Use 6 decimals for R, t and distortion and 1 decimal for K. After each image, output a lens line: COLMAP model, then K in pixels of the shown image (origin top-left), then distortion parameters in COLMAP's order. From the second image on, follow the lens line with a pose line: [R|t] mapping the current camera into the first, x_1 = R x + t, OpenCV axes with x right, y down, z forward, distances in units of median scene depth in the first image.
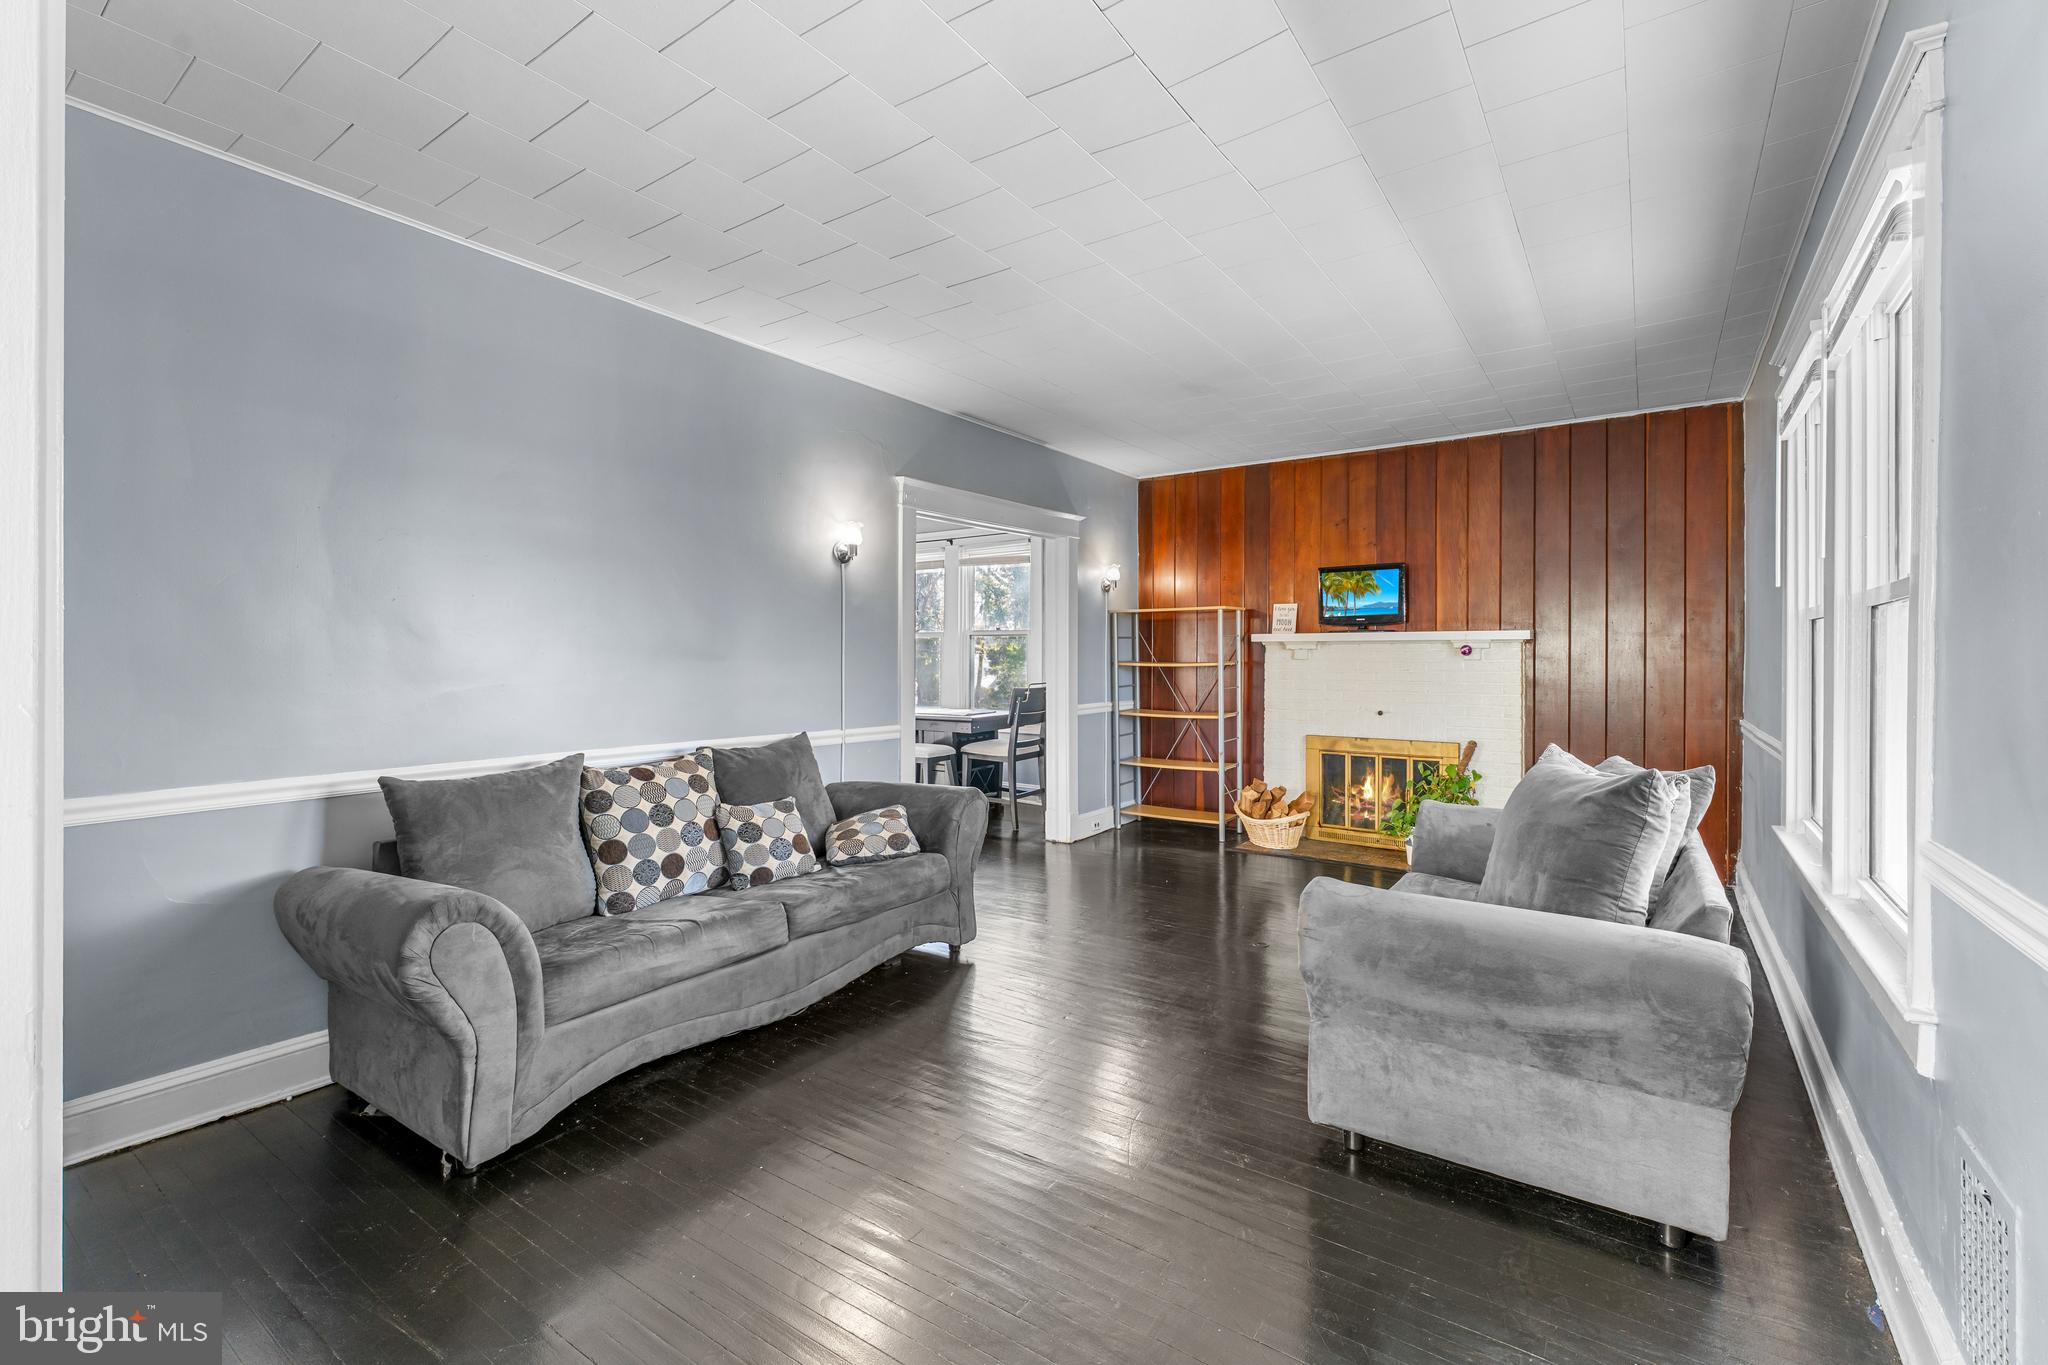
lens RADIAL K [[892.0, 0, 1029.9], [0, 892.0, 652.1], [0, 0, 1]] dist [-0.000559, -0.000010]
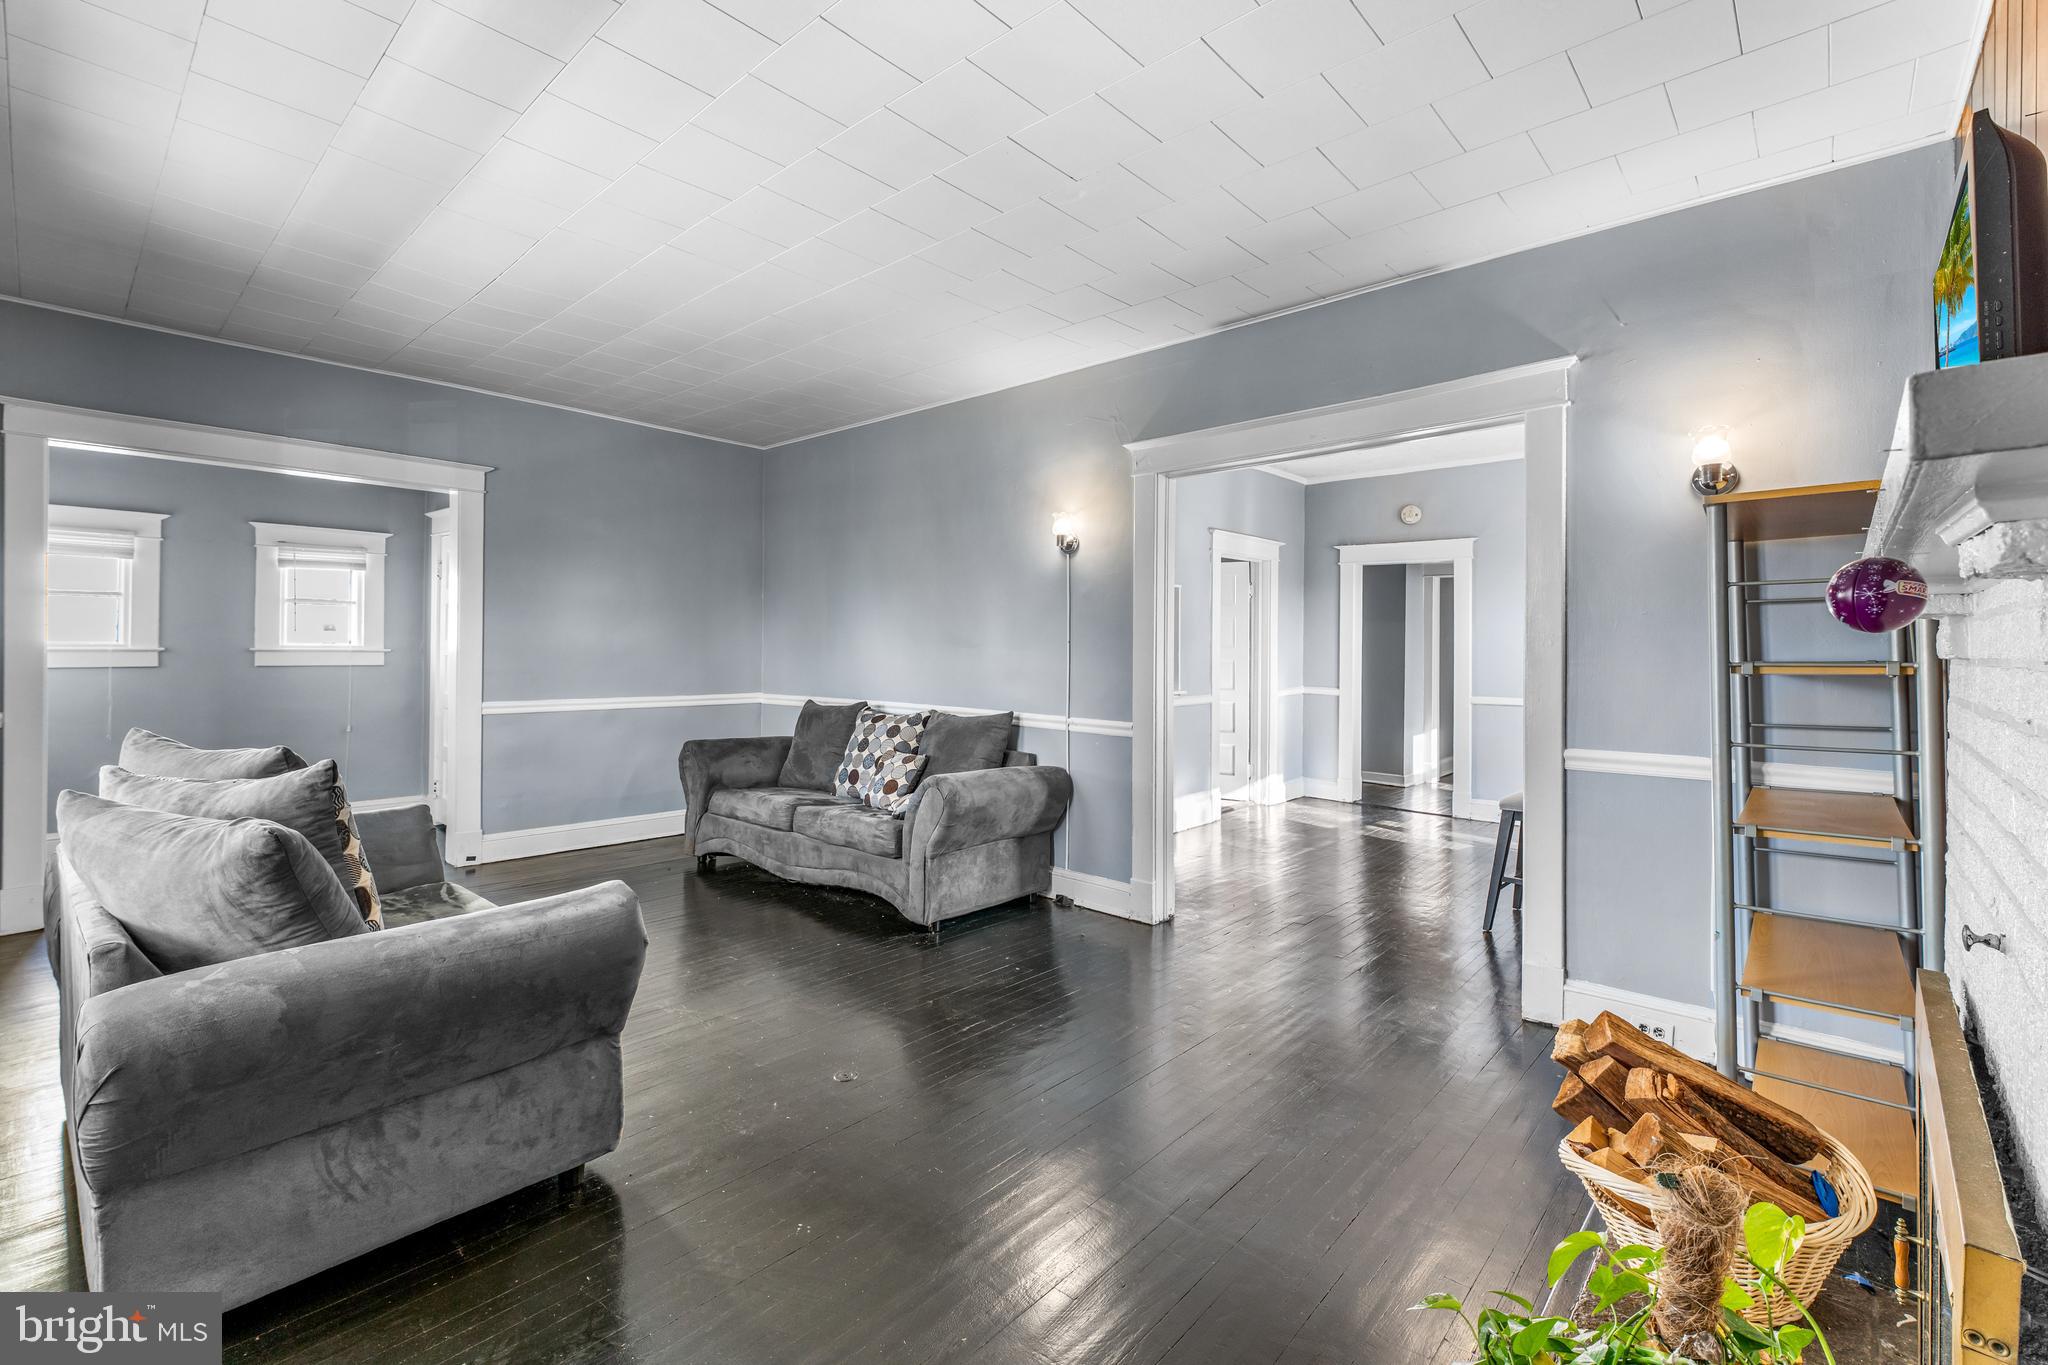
lens RADIAL K [[892.0, 0, 1029.9], [0, 892.0, 652.1], [0, 0, 1]] dist [-0.000559, -0.000010]
pose [[-0.132463, 0.004635, -0.991177, 0.844239], [0.000471, 0.999989, 0.004614, 0.008173], [0.991188, 0.000145, -0.132463, 1.139924]]
